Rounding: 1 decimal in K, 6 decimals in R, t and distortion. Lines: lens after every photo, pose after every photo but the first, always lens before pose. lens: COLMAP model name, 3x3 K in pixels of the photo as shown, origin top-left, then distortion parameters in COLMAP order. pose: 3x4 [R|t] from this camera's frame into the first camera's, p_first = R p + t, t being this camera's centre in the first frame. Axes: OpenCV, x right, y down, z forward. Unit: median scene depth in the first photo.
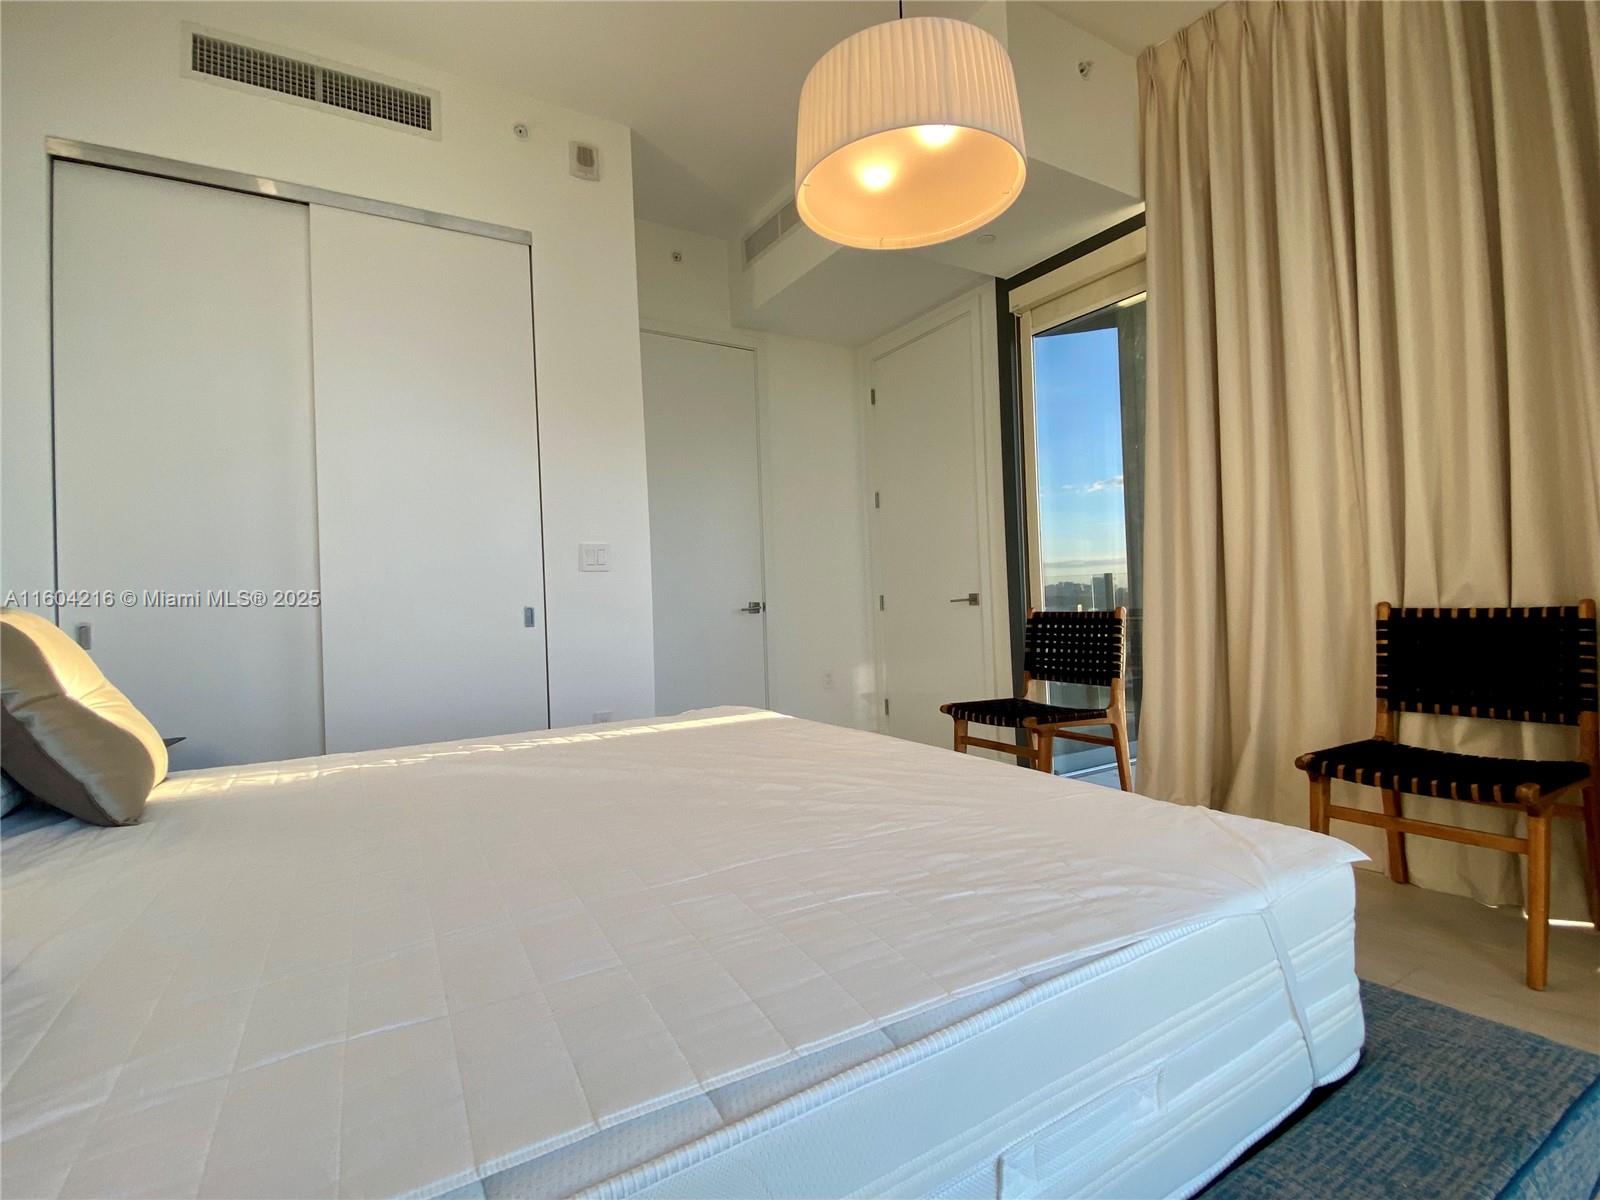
lens RADIAL K [[759.7, 0, 799.2], [0, 759.7, 604.9], [0, 0, 1]] dist [0.003761, -0.000815]
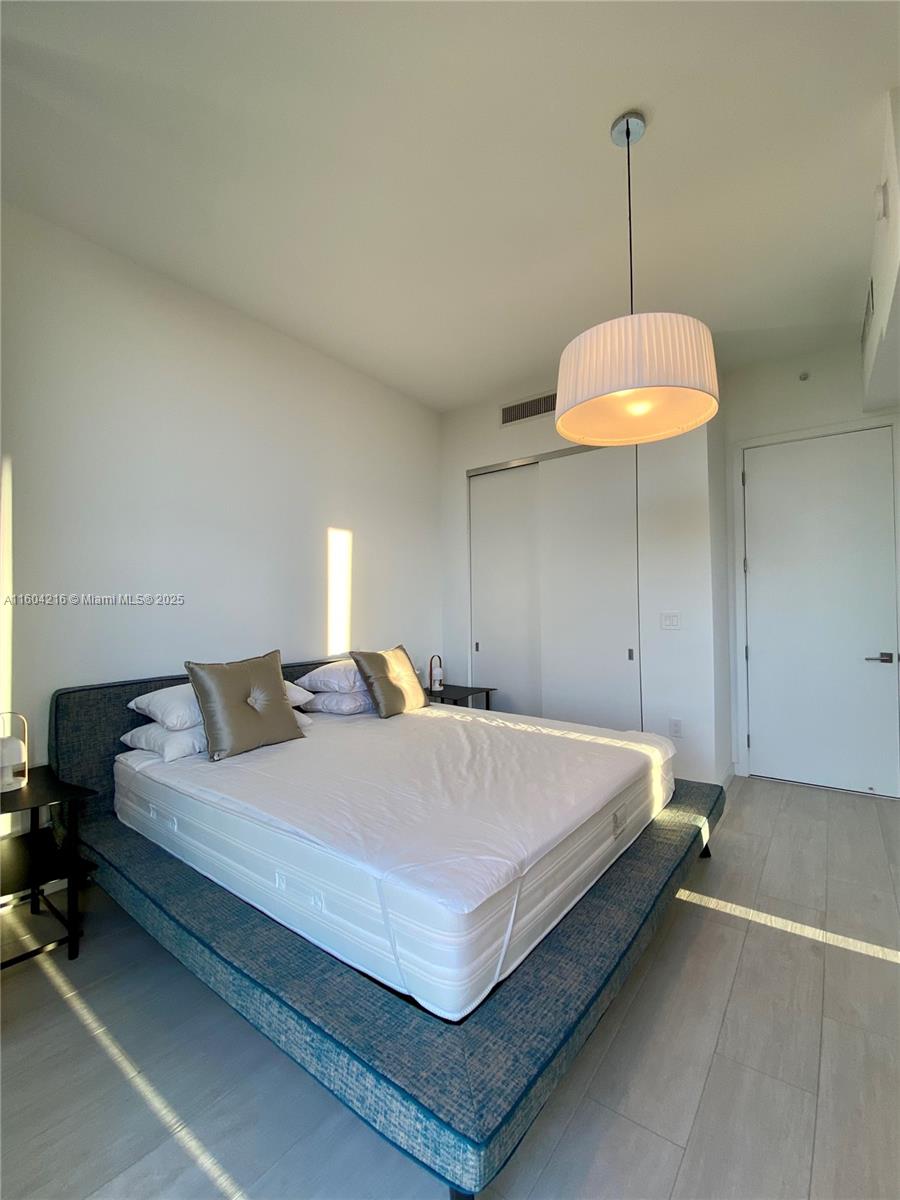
lens RADIAL K [[515.7, 0, 448.4], [0, 515.7, 600.5], [0, 0, 1]] dist [-0.020242, -0.001774]
pose [[0.358262, 0.018351, -0.933441, 1.118620], [-0.015143, 0.999789, 0.013844, -0.223222], [0.933498, 0.009175, 0.358464, 0.373309]]
